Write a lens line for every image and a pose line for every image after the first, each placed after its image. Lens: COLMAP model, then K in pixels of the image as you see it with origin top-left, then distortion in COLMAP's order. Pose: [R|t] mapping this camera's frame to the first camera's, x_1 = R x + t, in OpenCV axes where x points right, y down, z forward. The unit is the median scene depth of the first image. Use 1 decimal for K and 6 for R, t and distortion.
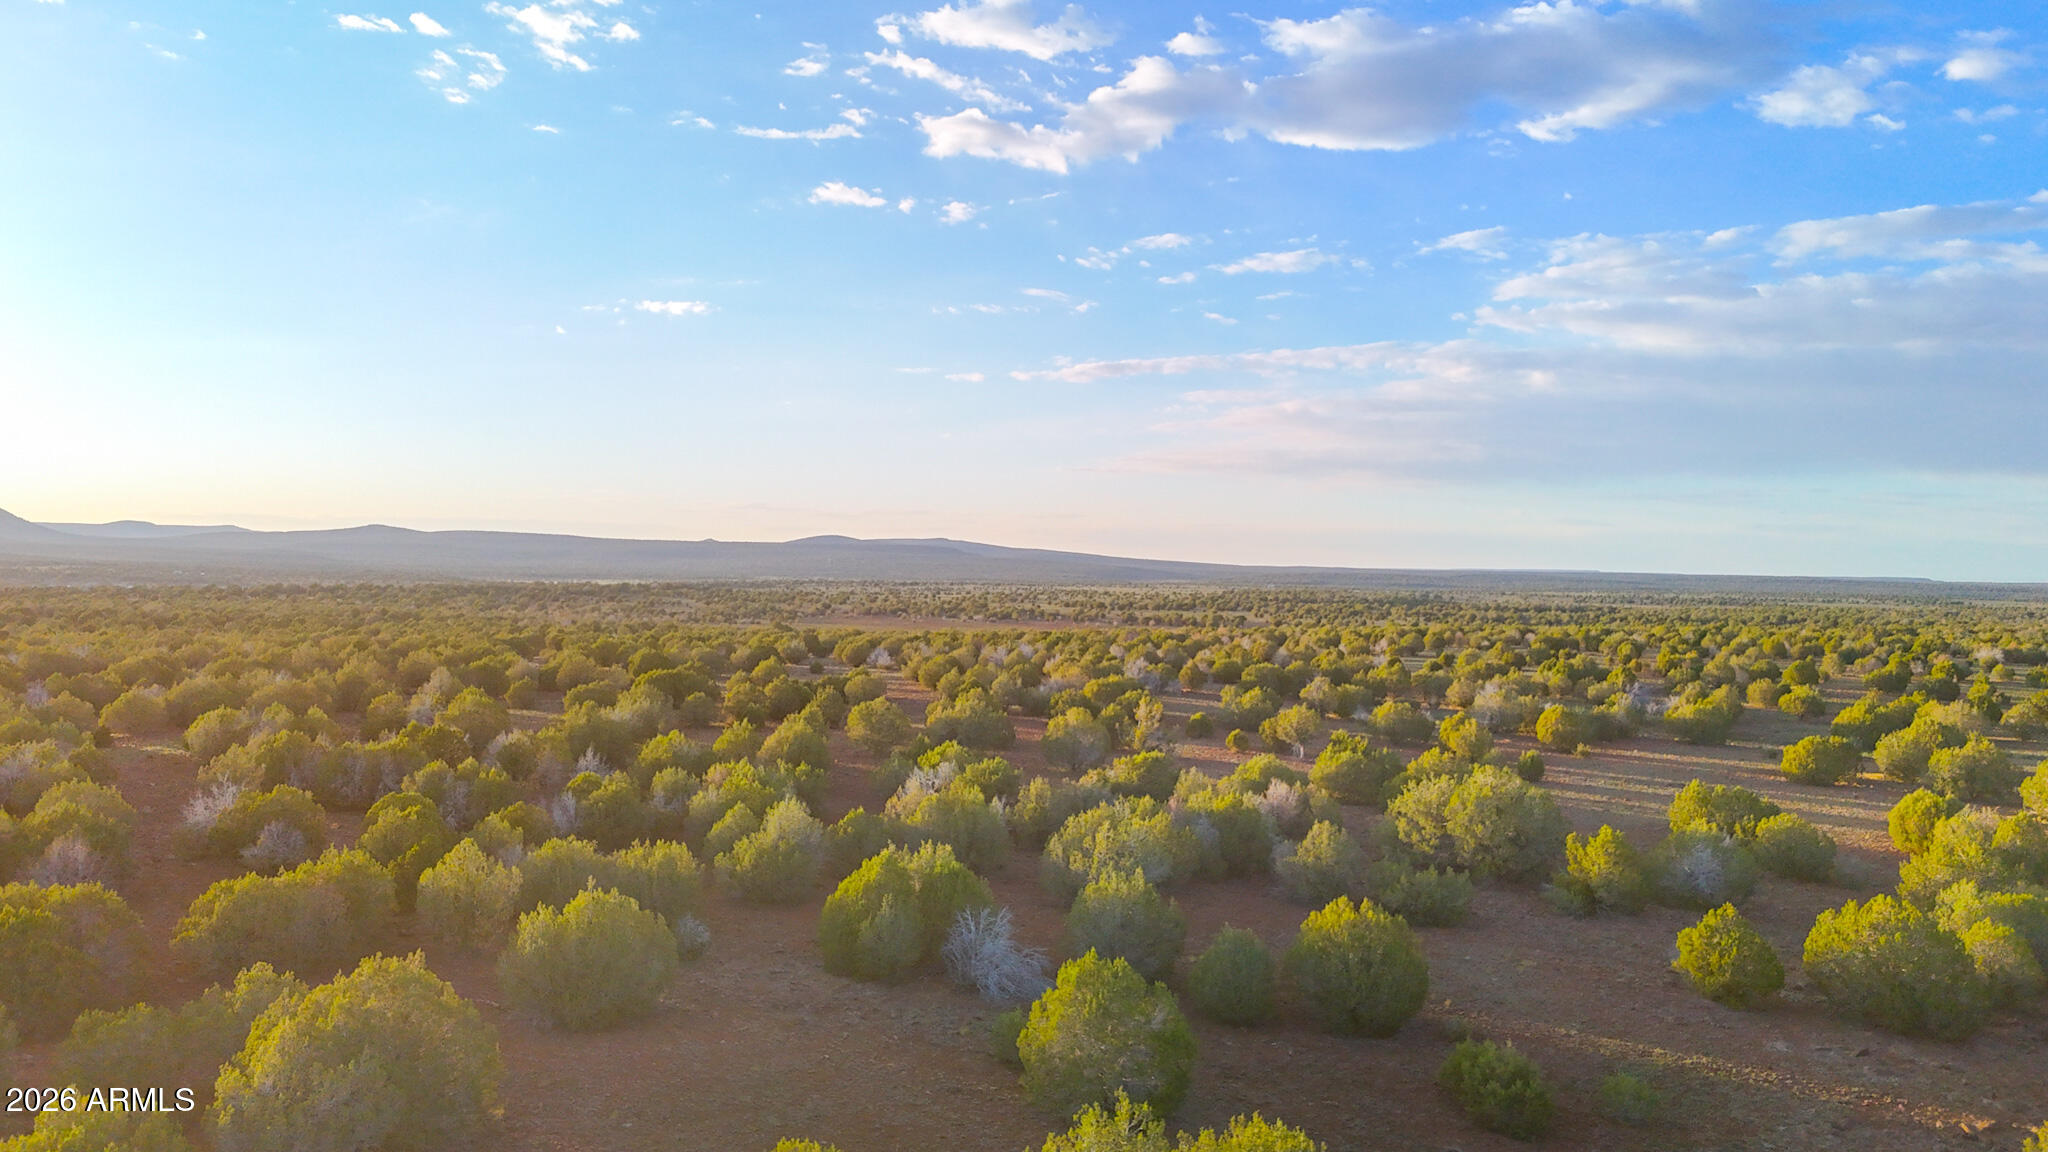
lens RADIAL K [[1499.2, 0, 1022.1], [0, 1499.2, 568.2], [0, 0, 1]] dist [0.086407, -0.087378]
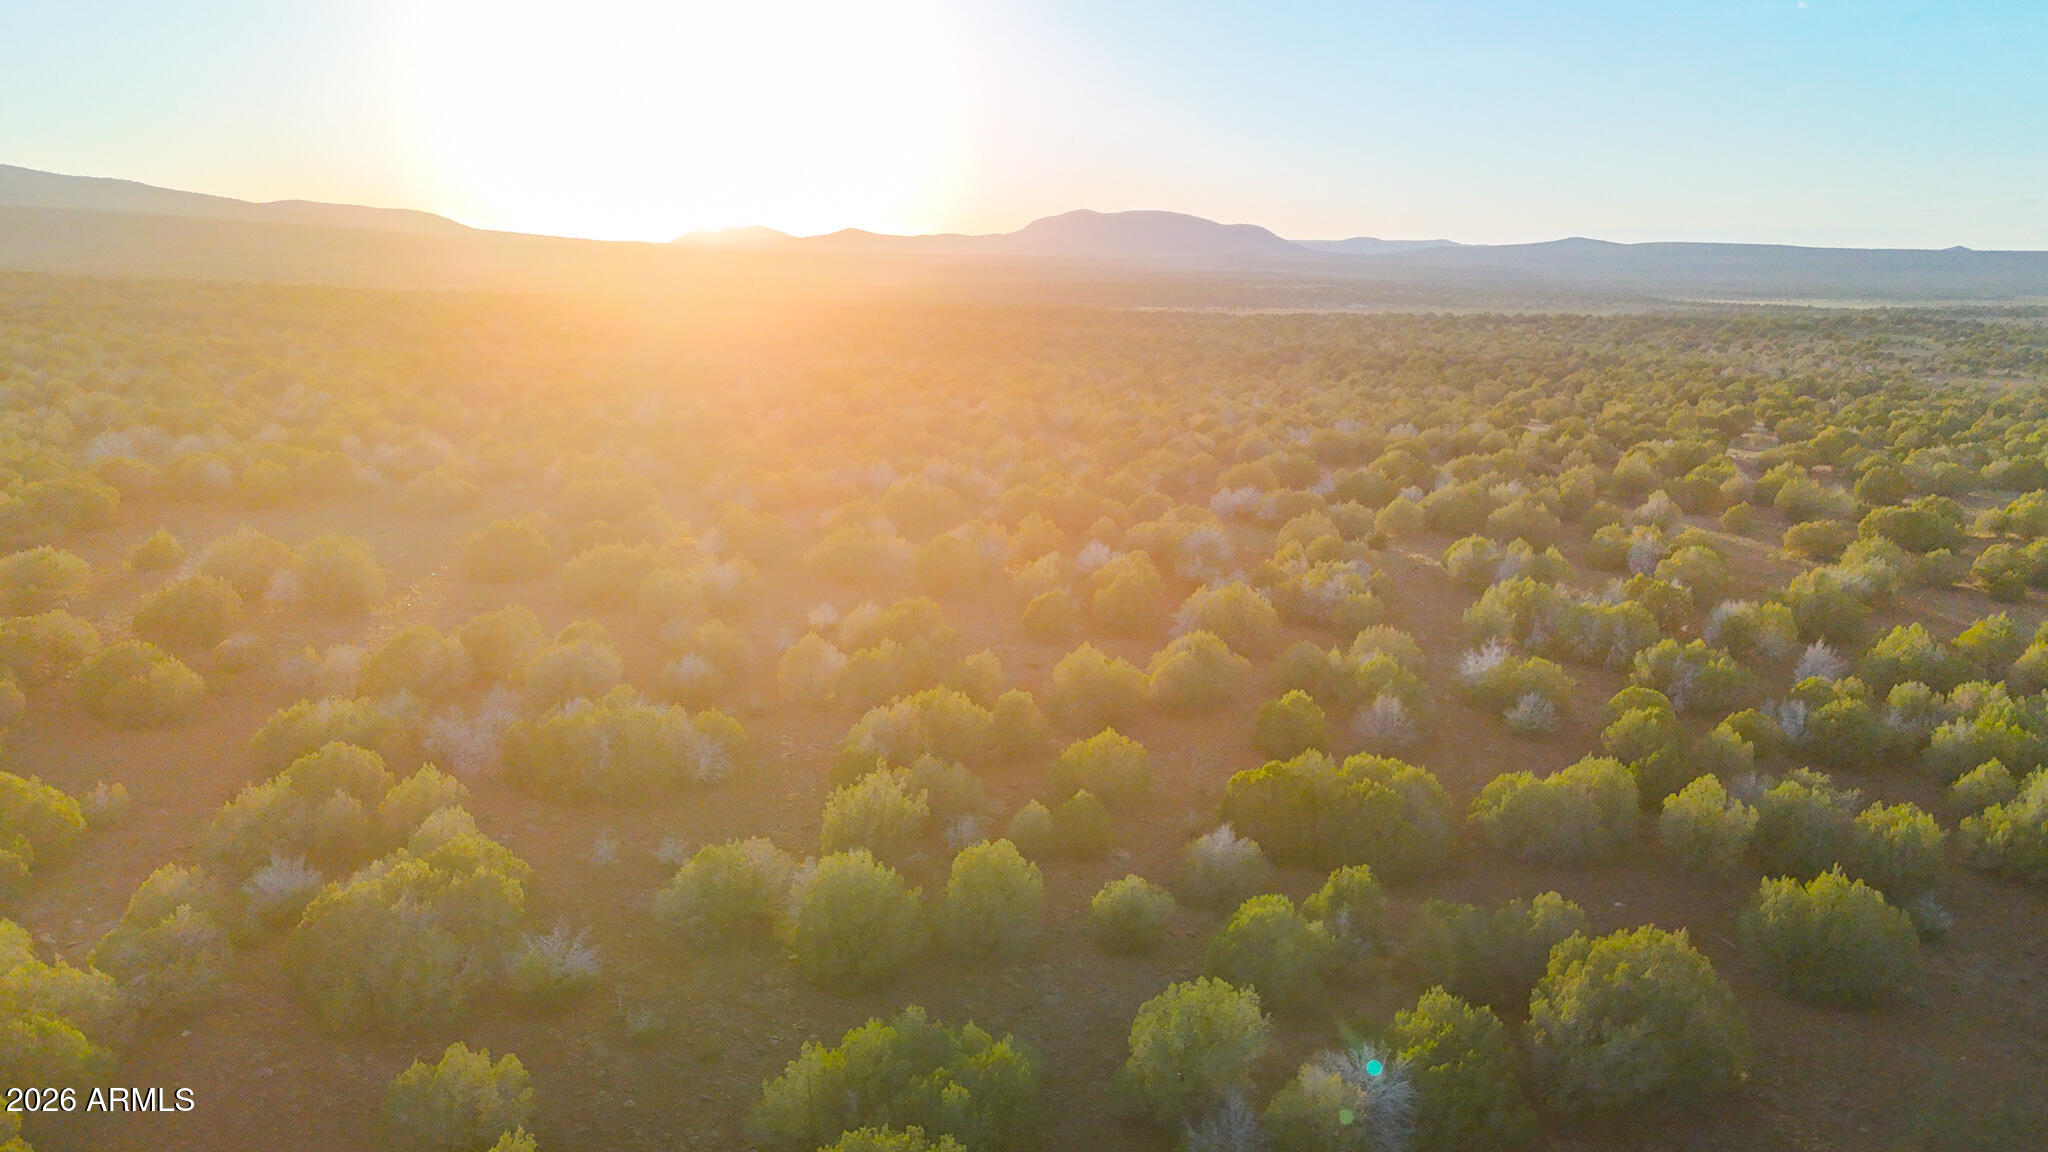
lens RADIAL K [[1499.2, 0, 1022.1], [0, 1499.2, 568.2], [0, 0, 1]] dist [0.086407, -0.087378]
pose [[0.735690, 0.134205, -0.663889, -0.008558], [-0.007952, 0.981817, 0.189662, -0.087736], [0.677271, -0.134253, 0.723381, -0.062756]]
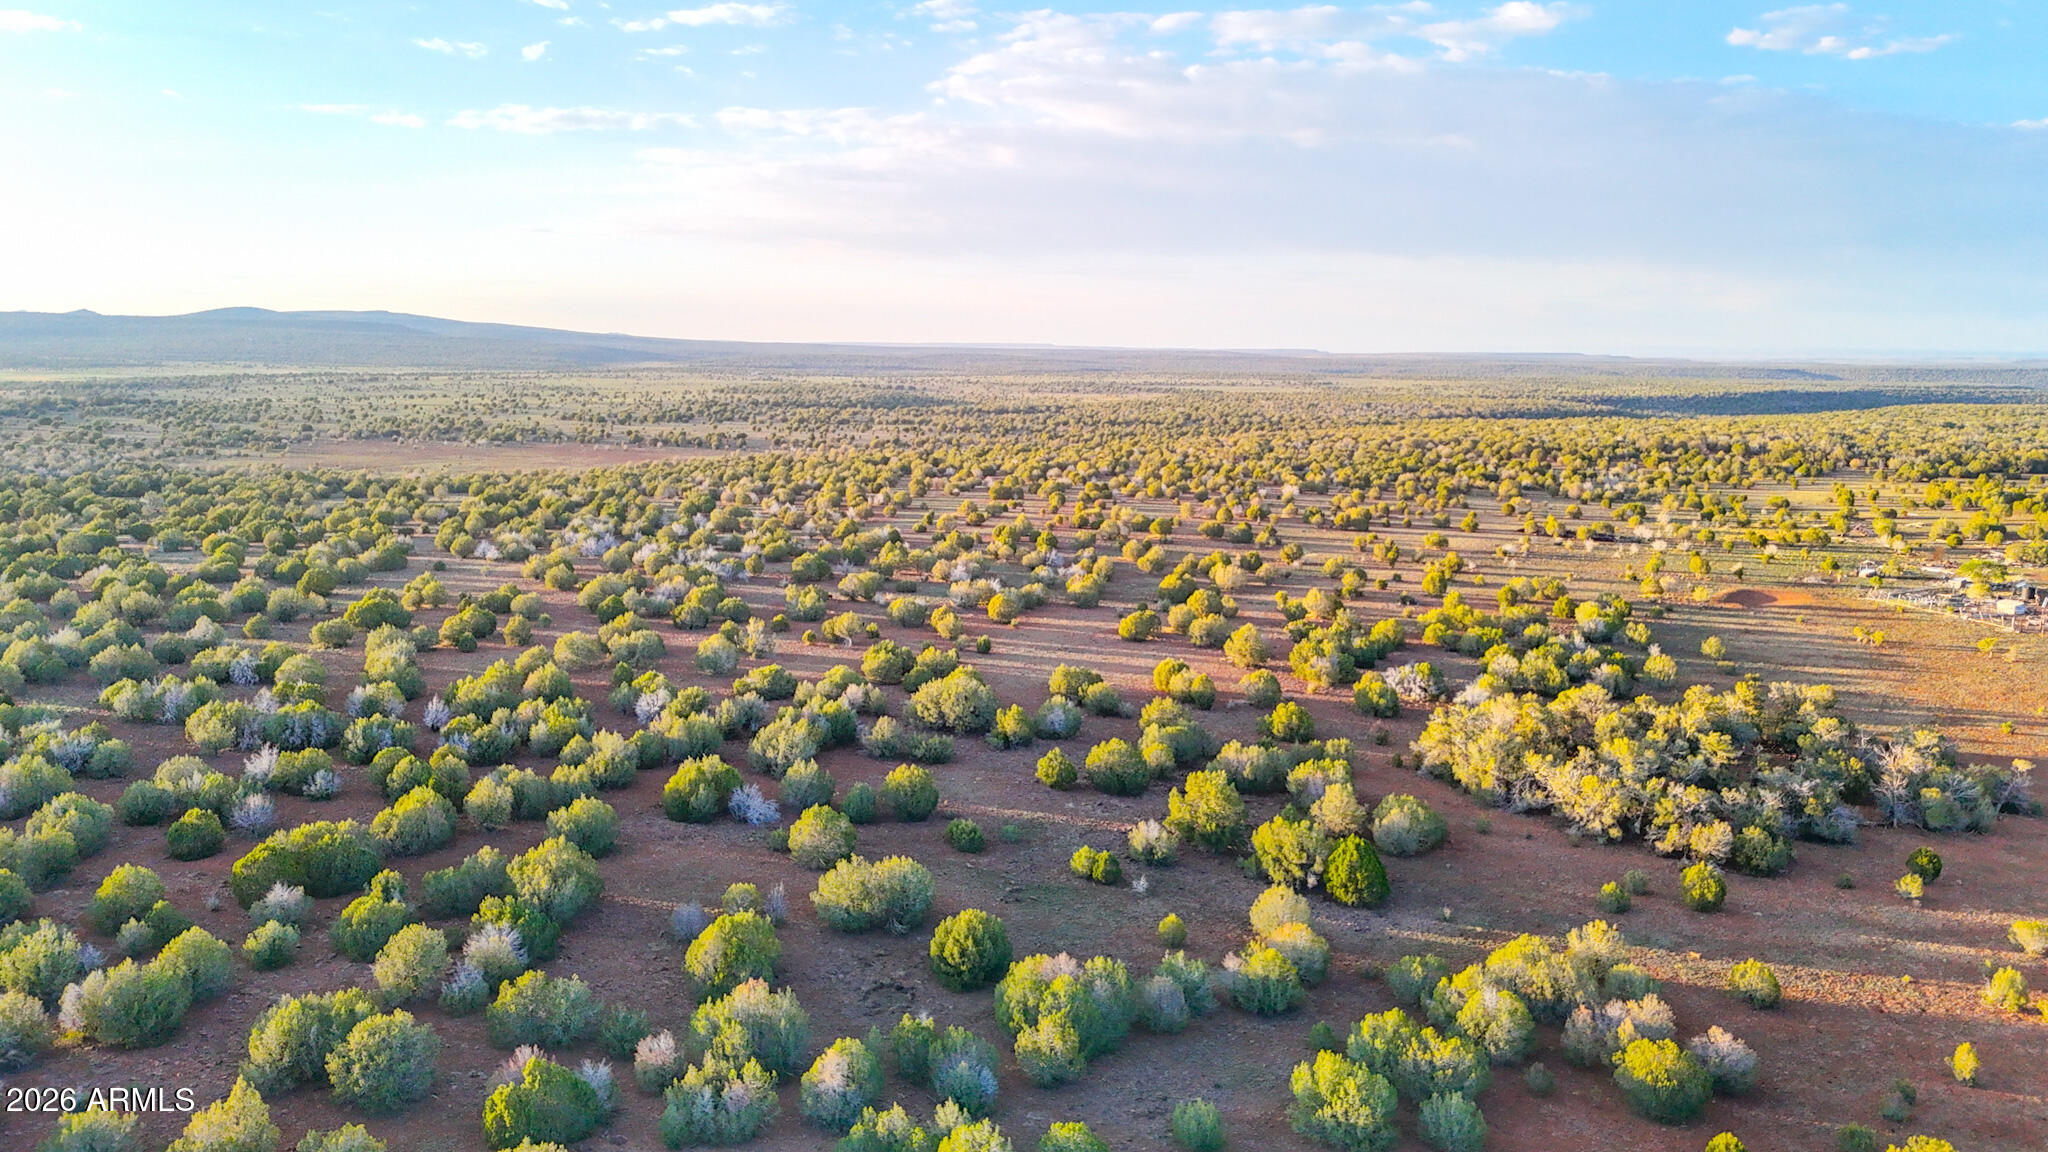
lens RADIAL K [[1499.2, 0, 1022.1], [0, 1499.2, 568.2], [0, 0, 1]] dist [0.086407, -0.087378]
pose [[0.941720, -0.053702, 0.332084, -0.174154], [0.003485, 0.988680, 0.149997, -0.202654], [-0.336380, -0.140098, 0.931247, -0.557790]]
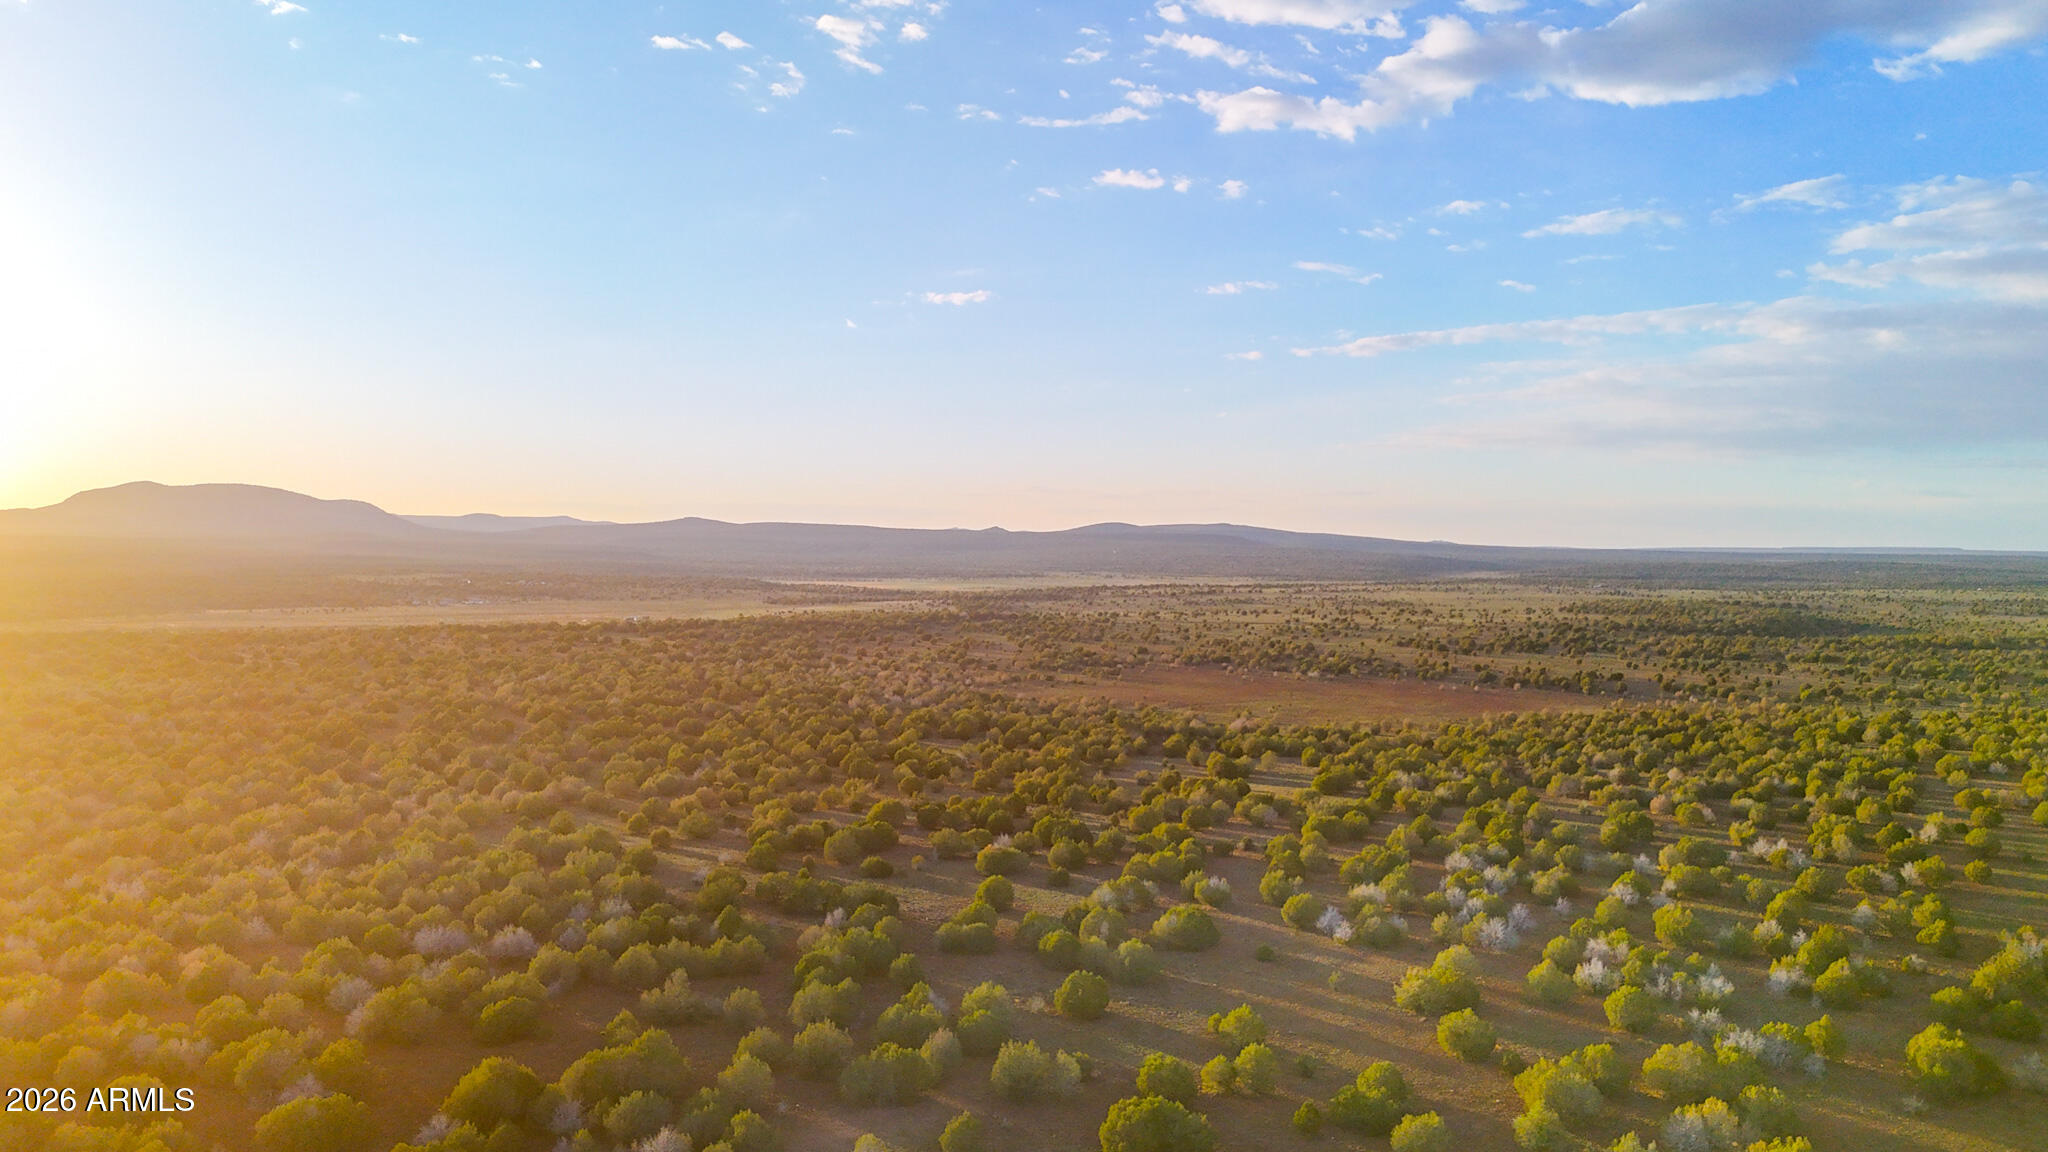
lens RADIAL K [[1499.2, 0, 1022.1], [0, 1499.2, 568.2], [0, 0, 1]] dist [0.086407, -0.087378]
pose [[0.982919, -0.003323, -0.184007, -0.201469], [0.005699, 0.999907, 0.012385, -0.253822], [0.183949, -0.013222, 0.982847, 0.342390]]
